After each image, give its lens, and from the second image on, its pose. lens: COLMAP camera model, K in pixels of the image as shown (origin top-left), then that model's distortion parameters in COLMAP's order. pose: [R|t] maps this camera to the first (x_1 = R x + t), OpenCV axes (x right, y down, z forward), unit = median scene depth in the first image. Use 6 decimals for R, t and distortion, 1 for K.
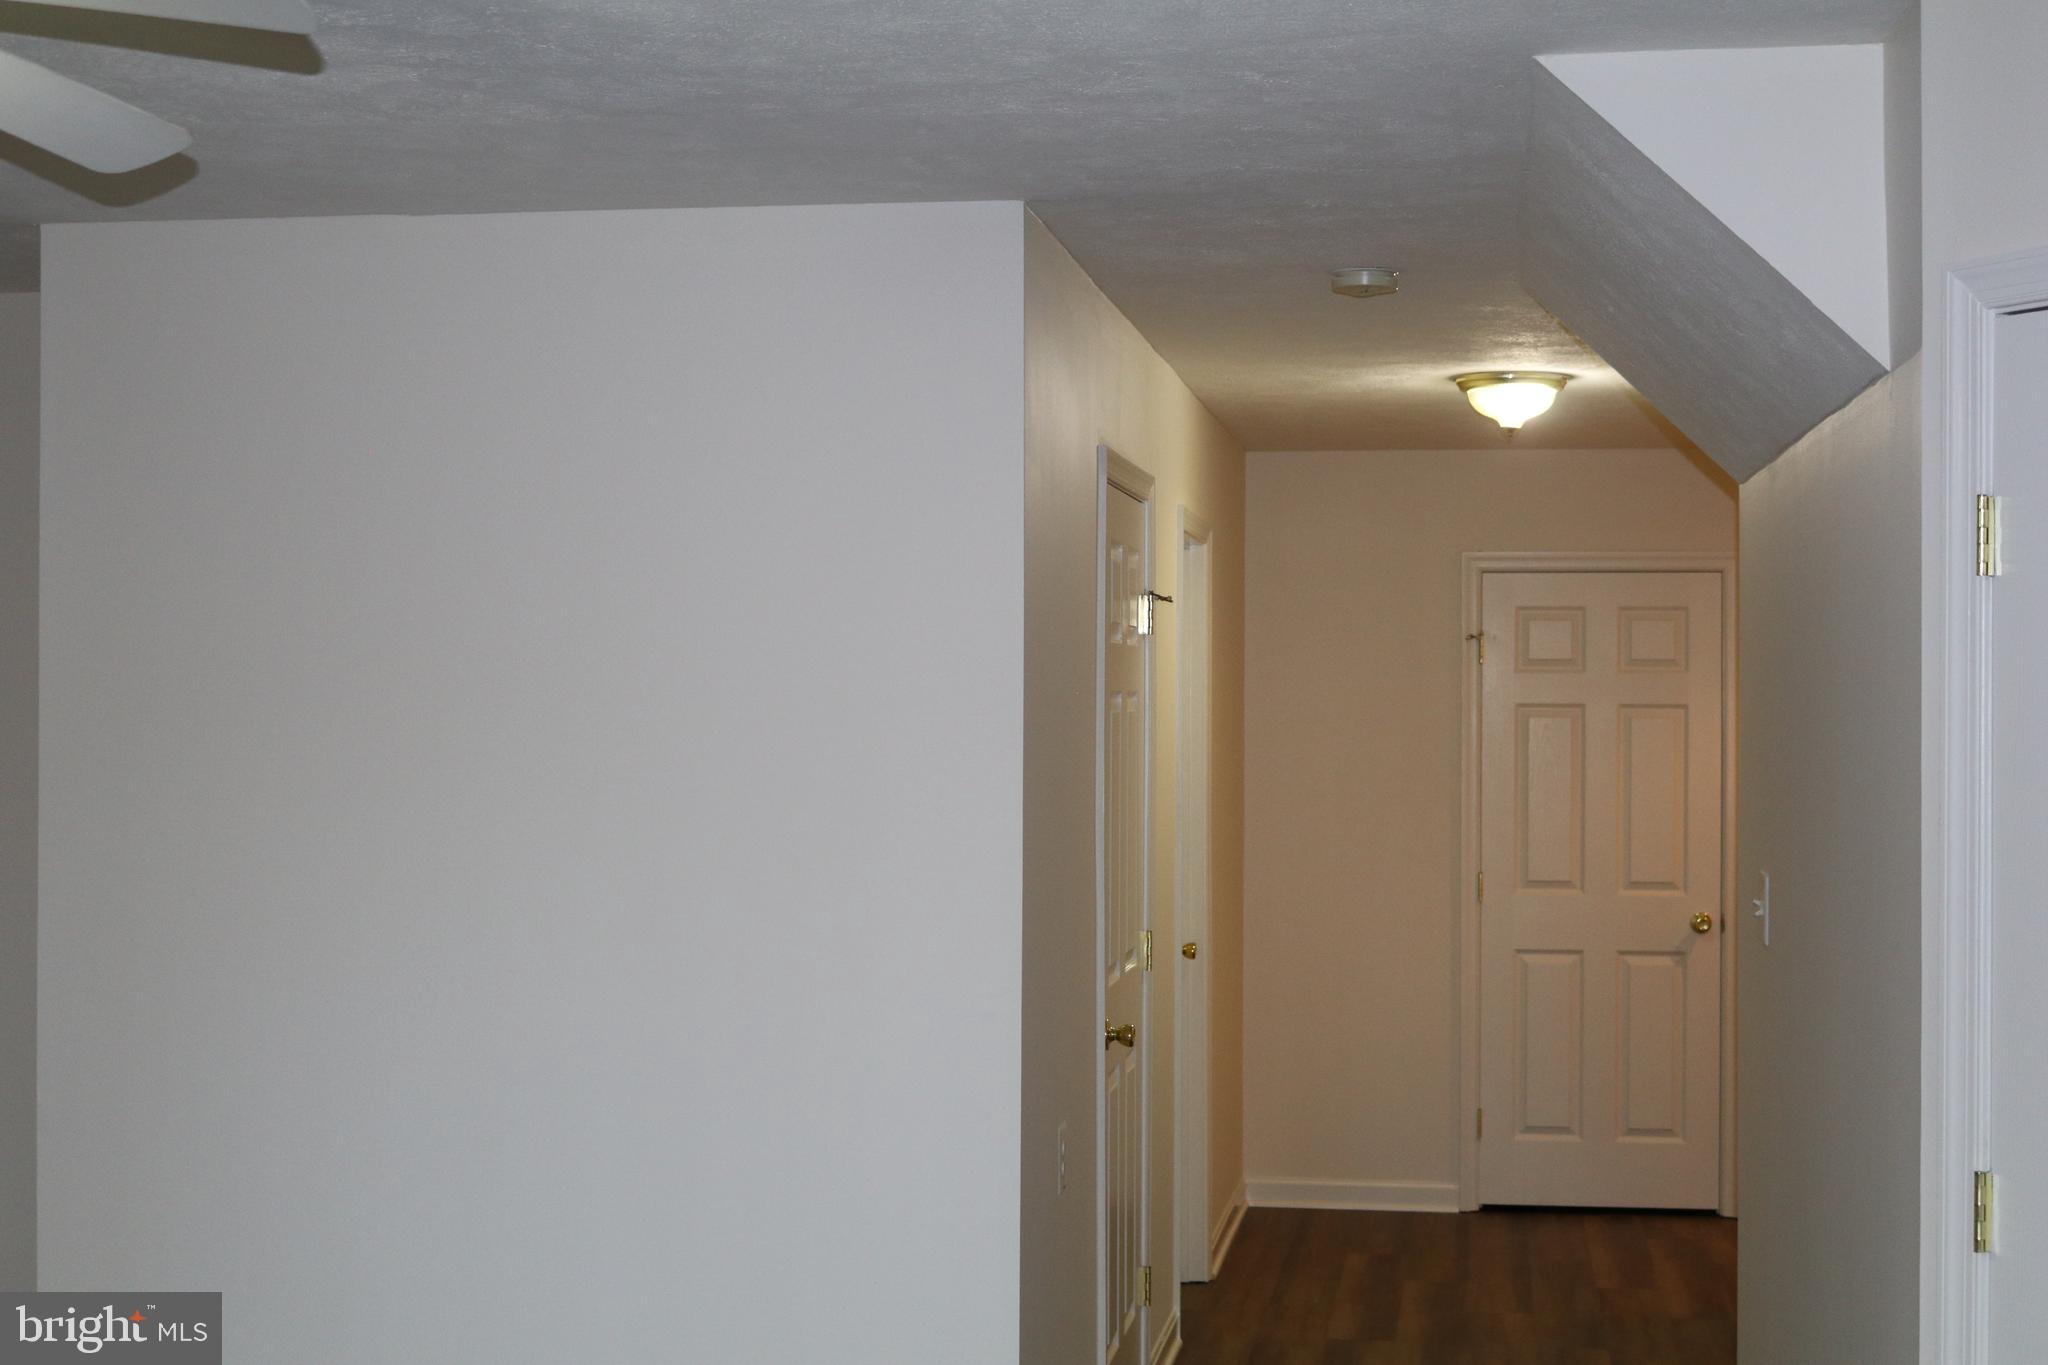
lens RADIAL K [[3151.9, 0, 1024.0], [0, 3151.9, 682.5], [0, 0, 1]] dist [-0.008955, 0.033654]
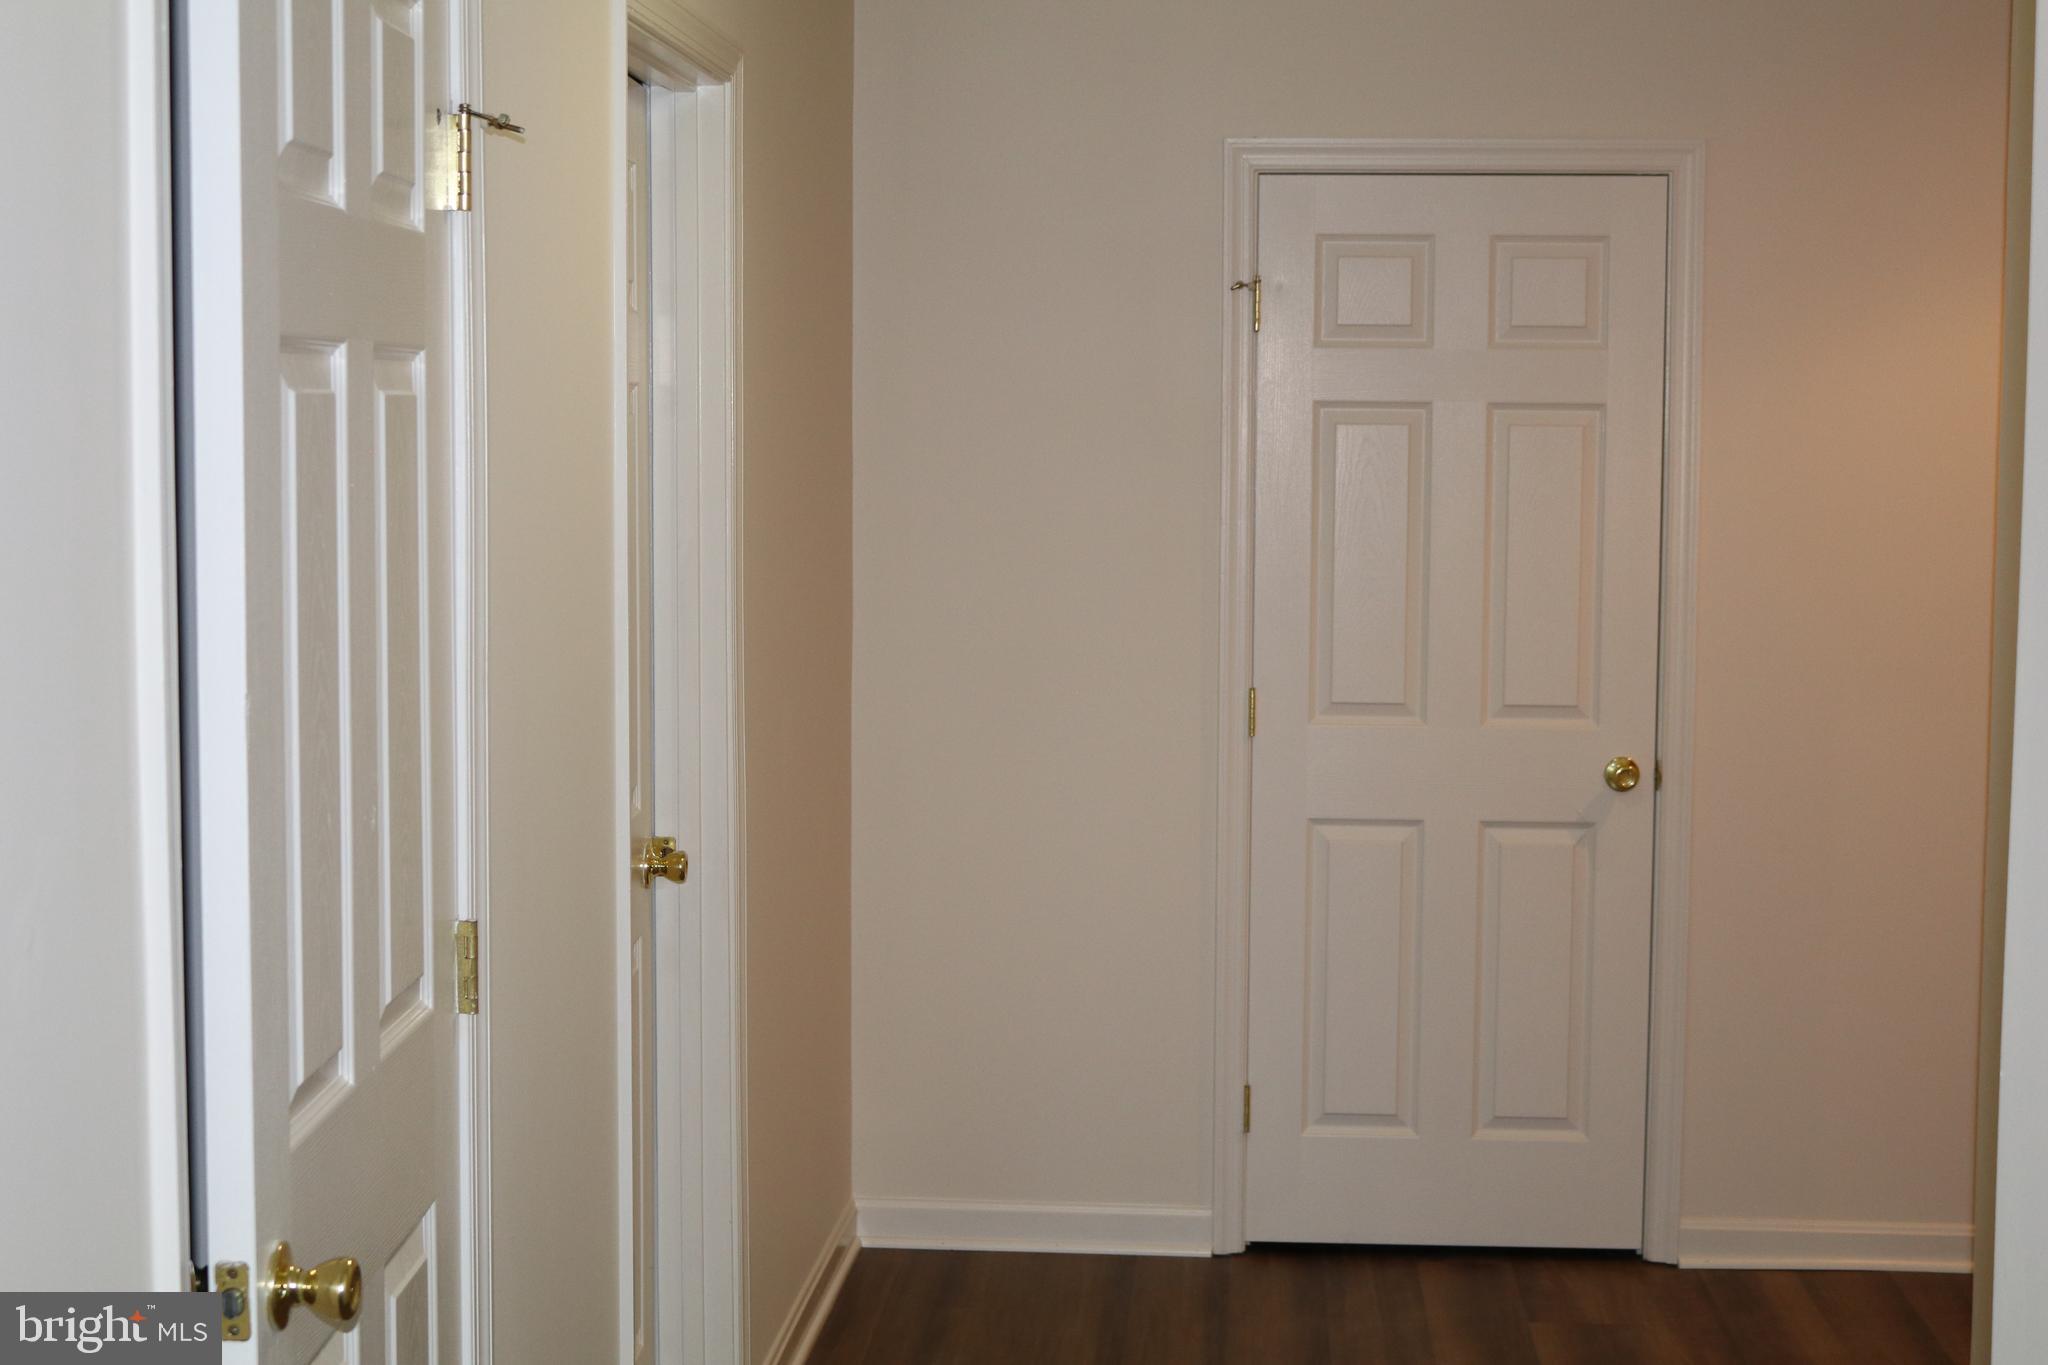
lens RADIAL K [[3260.3, 0, 1024.0], [0, 3260.3, 682.5], [0, 0, 1]] dist [-0.039447, -0.029775]
pose [[0.996690, -0.004794, 0.081155, 0.053133], [-0.002538, 0.995939, 0.089995, 0.004554], [-0.081257, -0.089903, 0.992630, 0.400584]]
